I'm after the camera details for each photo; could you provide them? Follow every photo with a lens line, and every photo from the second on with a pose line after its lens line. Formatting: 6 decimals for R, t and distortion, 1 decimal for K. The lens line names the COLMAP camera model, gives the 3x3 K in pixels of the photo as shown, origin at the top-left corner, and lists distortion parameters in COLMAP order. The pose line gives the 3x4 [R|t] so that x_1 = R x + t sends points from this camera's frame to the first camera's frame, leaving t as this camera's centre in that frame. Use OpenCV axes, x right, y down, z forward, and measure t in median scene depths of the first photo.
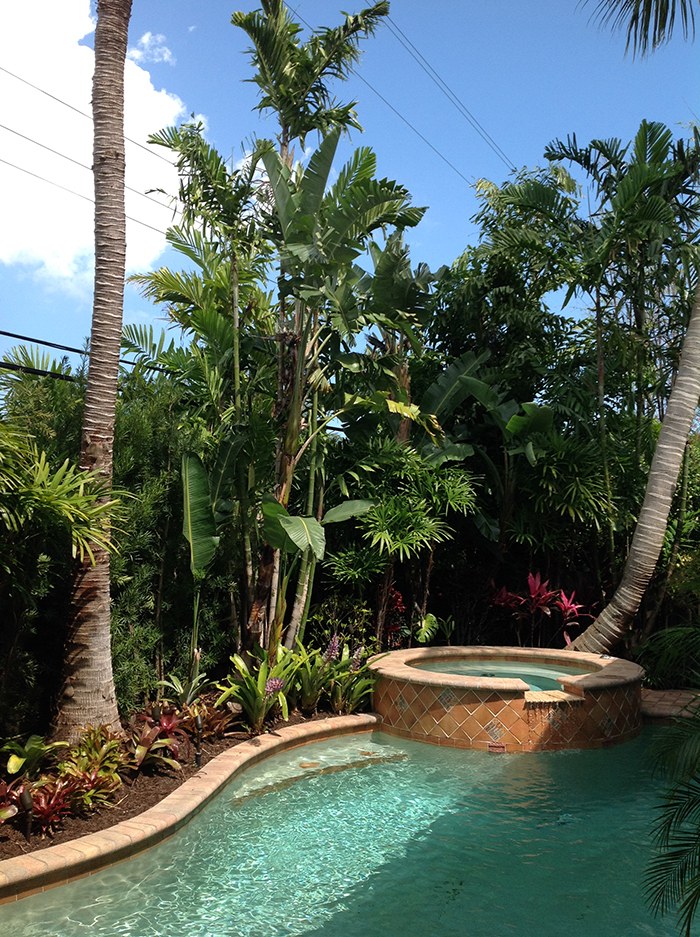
lens RADIAL K [[882.6, 0, 349.3], [0, 882.6, 454.8], [0, 0, 1]] dist [0.175074, -0.423055]
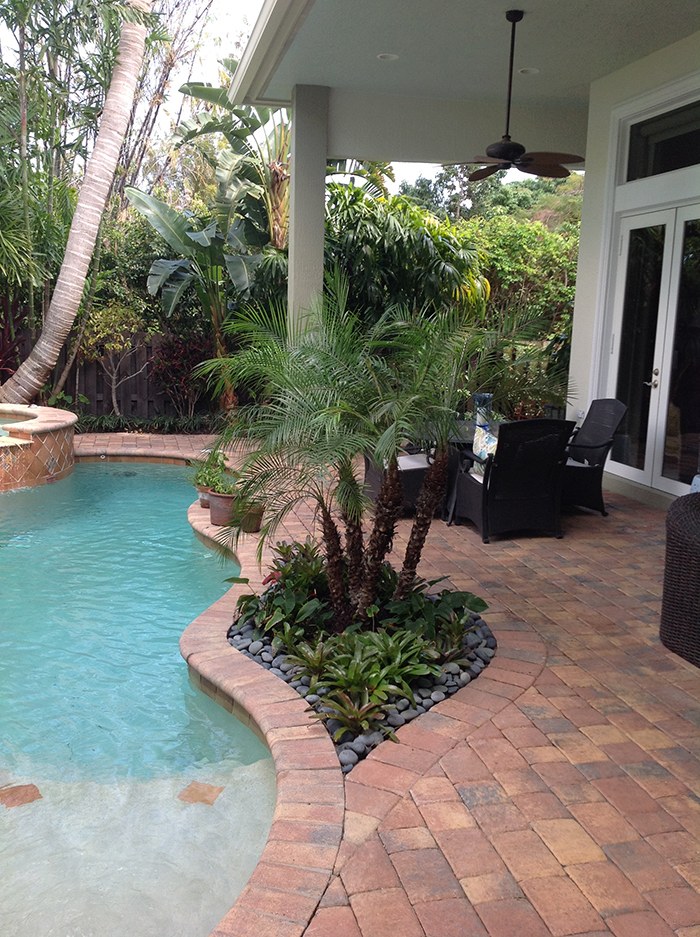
lens RADIAL K [[882.6, 0, 349.3], [0, 882.6, 454.8], [0, 0, 1]] dist [0.175074, -0.423055]
pose [[0.756151, -0.076741, 0.649882, -0.122564], [-0.092263, 0.970678, 0.221971, 0.011826], [-0.647861, -0.227803, 0.726899, -0.023008]]
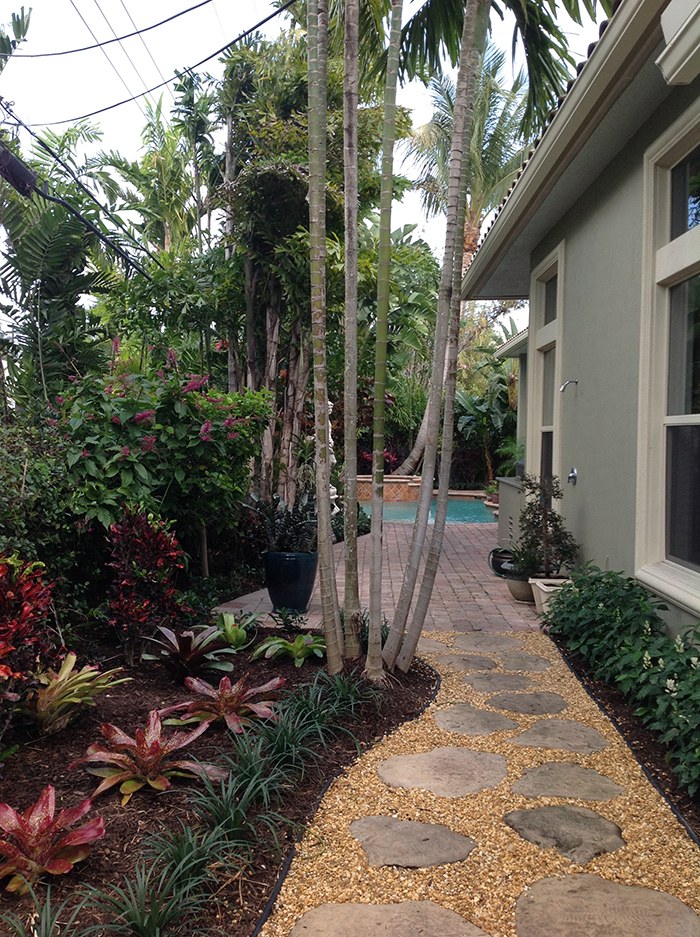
lens RADIAL K [[882.6, 0, 349.3], [0, 882.6, 454.8], [0, 0, 1]] dist [0.175074, -0.423055]
pose [[0.896686, 0.004061, 0.442649, -1.049264], [-0.057315, 0.992606, 0.106998, -0.107194], [-0.438941, -0.121314, 0.890288, -1.248402]]
